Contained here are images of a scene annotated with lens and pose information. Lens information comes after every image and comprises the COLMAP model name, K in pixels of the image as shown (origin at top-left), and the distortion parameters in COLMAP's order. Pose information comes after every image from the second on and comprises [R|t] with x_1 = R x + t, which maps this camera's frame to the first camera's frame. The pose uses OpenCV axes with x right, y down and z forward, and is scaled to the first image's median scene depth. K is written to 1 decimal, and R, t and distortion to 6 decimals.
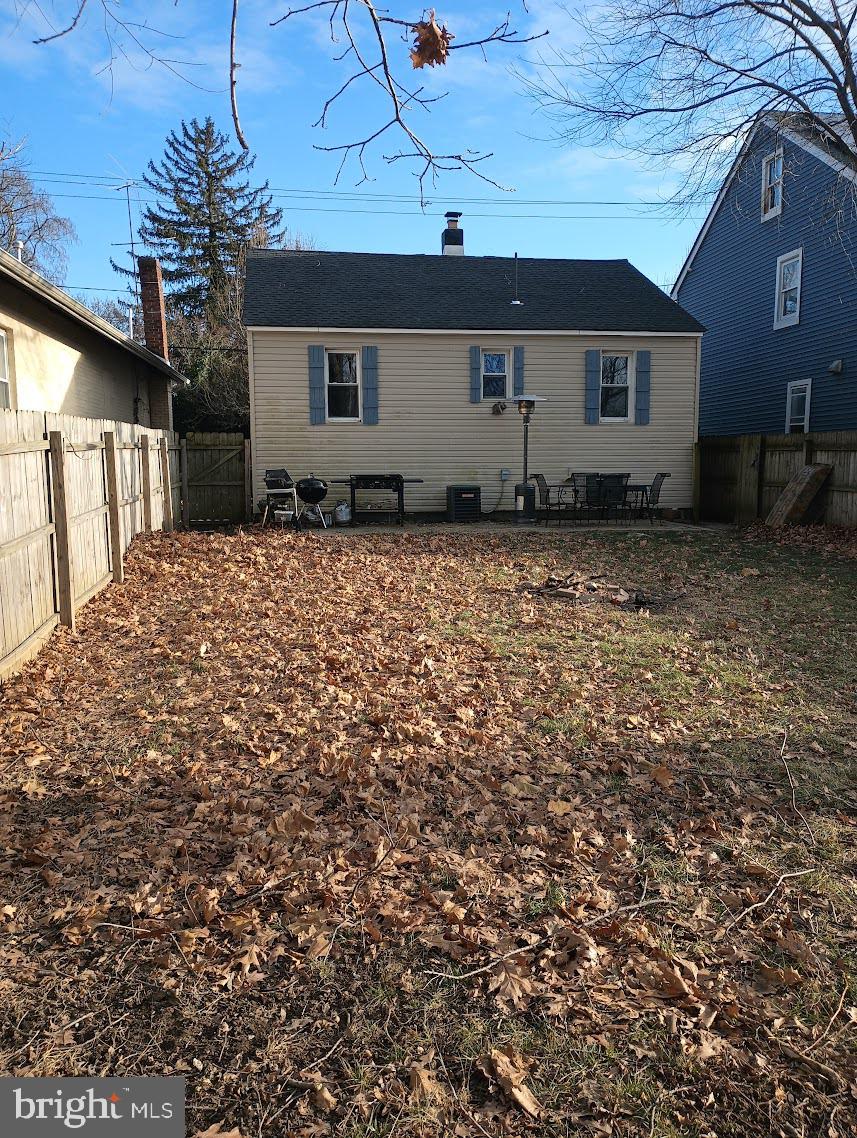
lens RADIAL K [[935.2, 0, 433.4], [0, 935.2, 570.0], [0, 0, 1]] dist [0.077862, -0.081322]
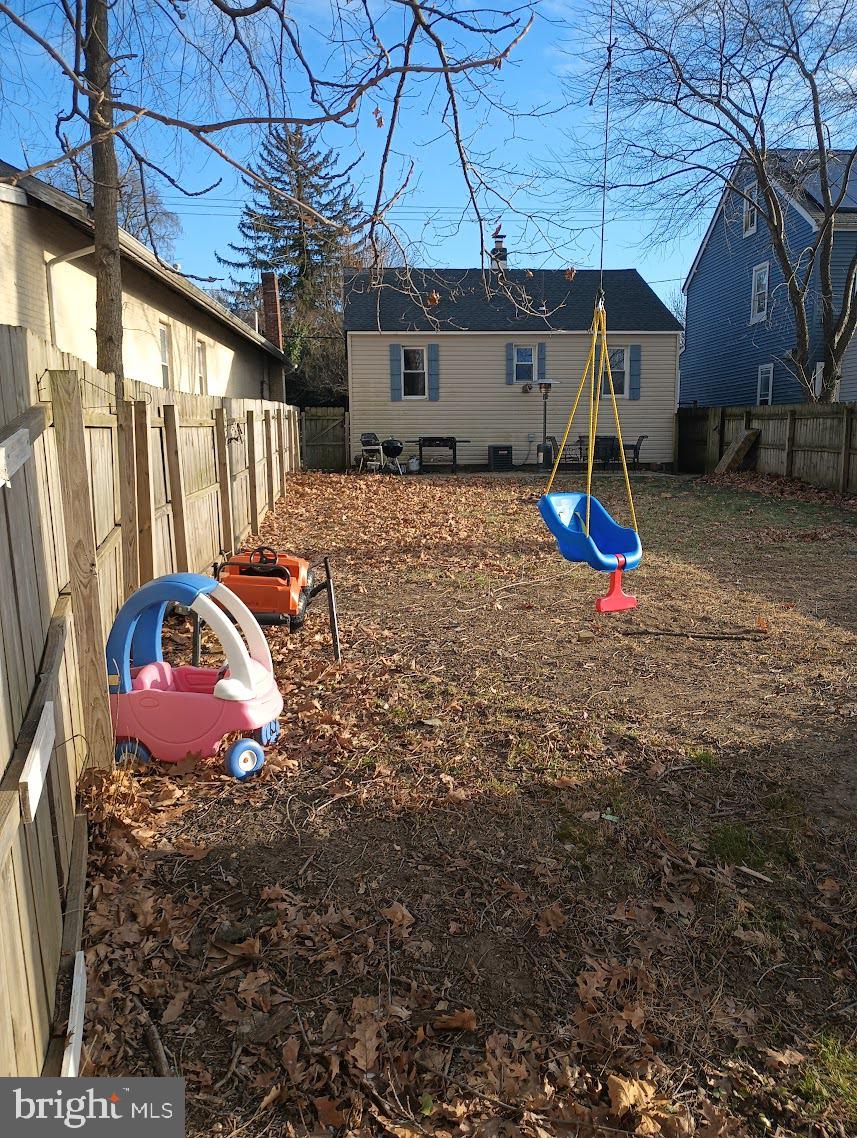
lens RADIAL K [[910.7, 0, 455.5], [0, 910.7, 598.1], [0, 0, 1]] dist [0.092817, -0.219963]
pose [[0.998516, 0.008222, -0.053827, 0.040004], [-0.004696, 0.997855, 0.065295, 0.047688], [0.054248, -0.064945, 0.996413, -0.366451]]
